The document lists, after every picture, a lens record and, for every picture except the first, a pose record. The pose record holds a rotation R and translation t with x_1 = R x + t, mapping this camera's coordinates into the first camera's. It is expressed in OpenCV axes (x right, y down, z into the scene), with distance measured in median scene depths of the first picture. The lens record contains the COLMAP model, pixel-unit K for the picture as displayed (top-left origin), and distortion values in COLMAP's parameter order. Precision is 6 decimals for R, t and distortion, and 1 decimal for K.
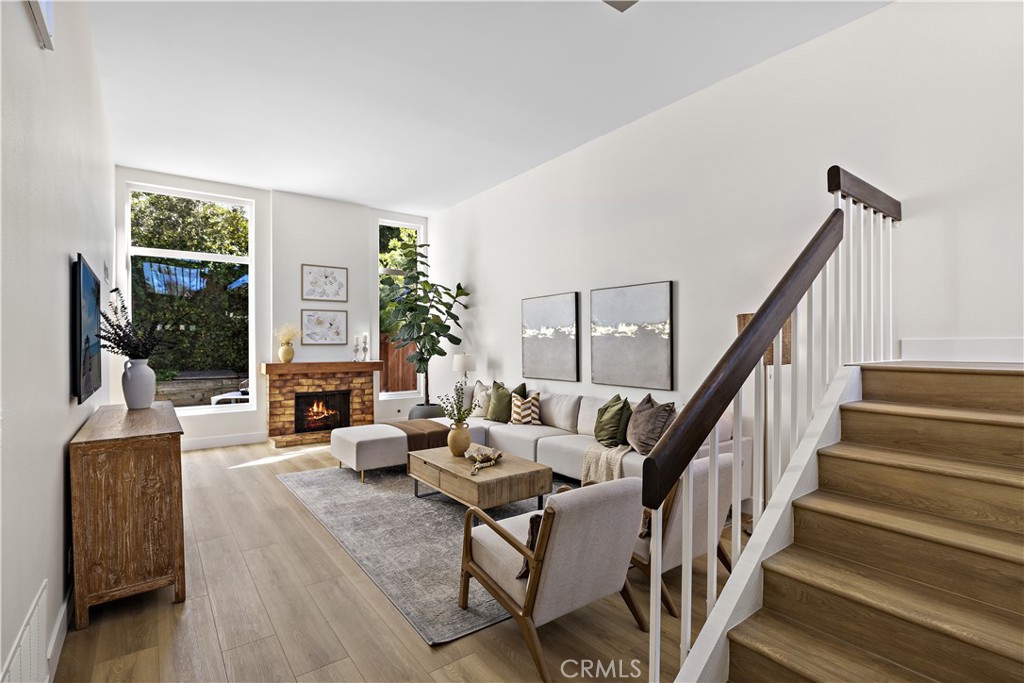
lens RADIAL K [[485.5, 0, 509.6], [0, 485.5, 346.0], [0, 0, 1]] dist [-0.006550, 0.002413]
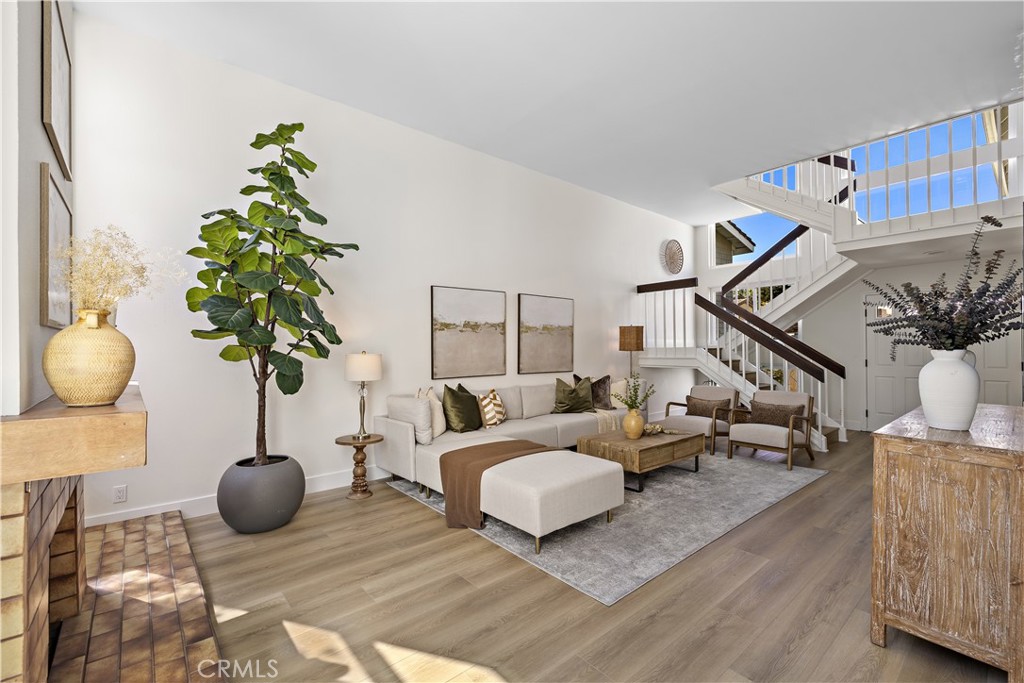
lens RADIAL K [[444.4, 0, 514.9], [0, 444.4, 338.2], [0, 0, 1]] dist [0.008920, -0.001739]
pose [[-0.074082, 0.012391, 0.997175, -0.828242], [0.000489, 0.999923, -0.012389, 0.006077], [-0.997252, -0.000430, -0.074083, 1.013199]]
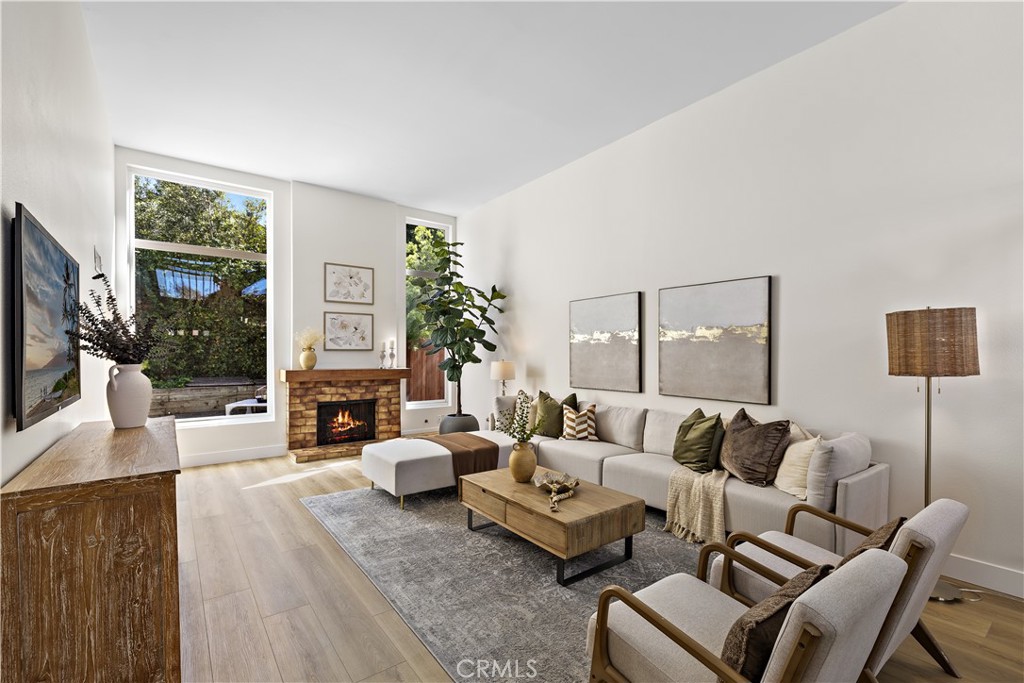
lens RADIAL K [[444.4, 0, 507.8], [0, 444.4, 357.9], [0, 0, 1]] dist [0.008920, -0.001739]
pose [[0.999930, 0.005699, 0.010410, -0.109365], [-0.005767, 0.999962, 0.006544, 0.005887], [-0.010373, -0.006603, 0.999924, 0.183316]]
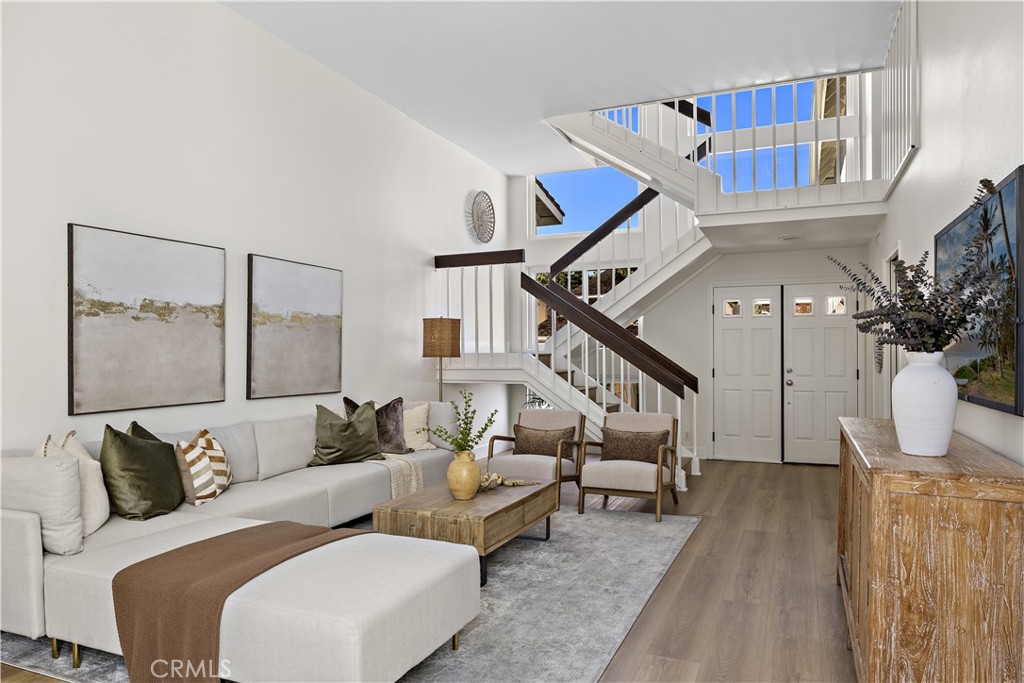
lens RADIAL K [[675.0, 0, 513.9], [0, 675.0, 344.3], [0, 0, 1]] dist [0.004759, -0.003912]
pose [[-0.506935, 0.004626, 0.861972, -0.721570], [-0.004341, 0.999959, -0.007920, 0.011137], [-0.861973, -0.007757, -0.506894, 1.071299]]
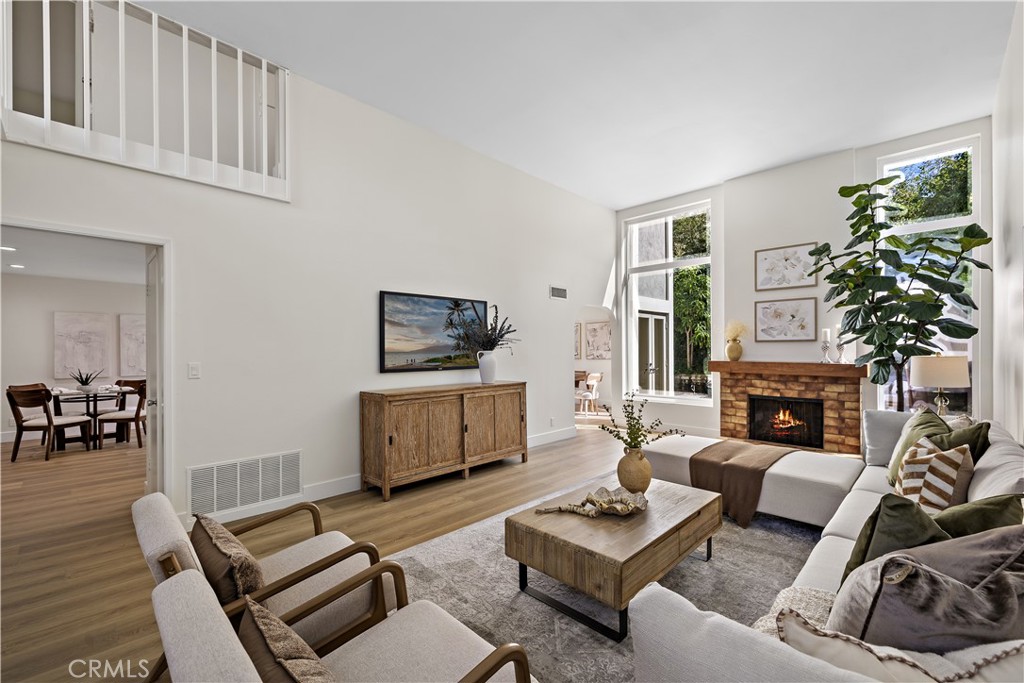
lens RADIAL K [[444.4, 0, 526.5], [0, 444.4, 345.9], [0, 0, 1]] dist [0.008920, -0.001739]
pose [[0.153274, -0.001217, -0.988183, 0.391755], [0.003523, 0.999994, -0.000685, 0.005677], [0.988177, -0.003376, 0.153278, 0.563852]]
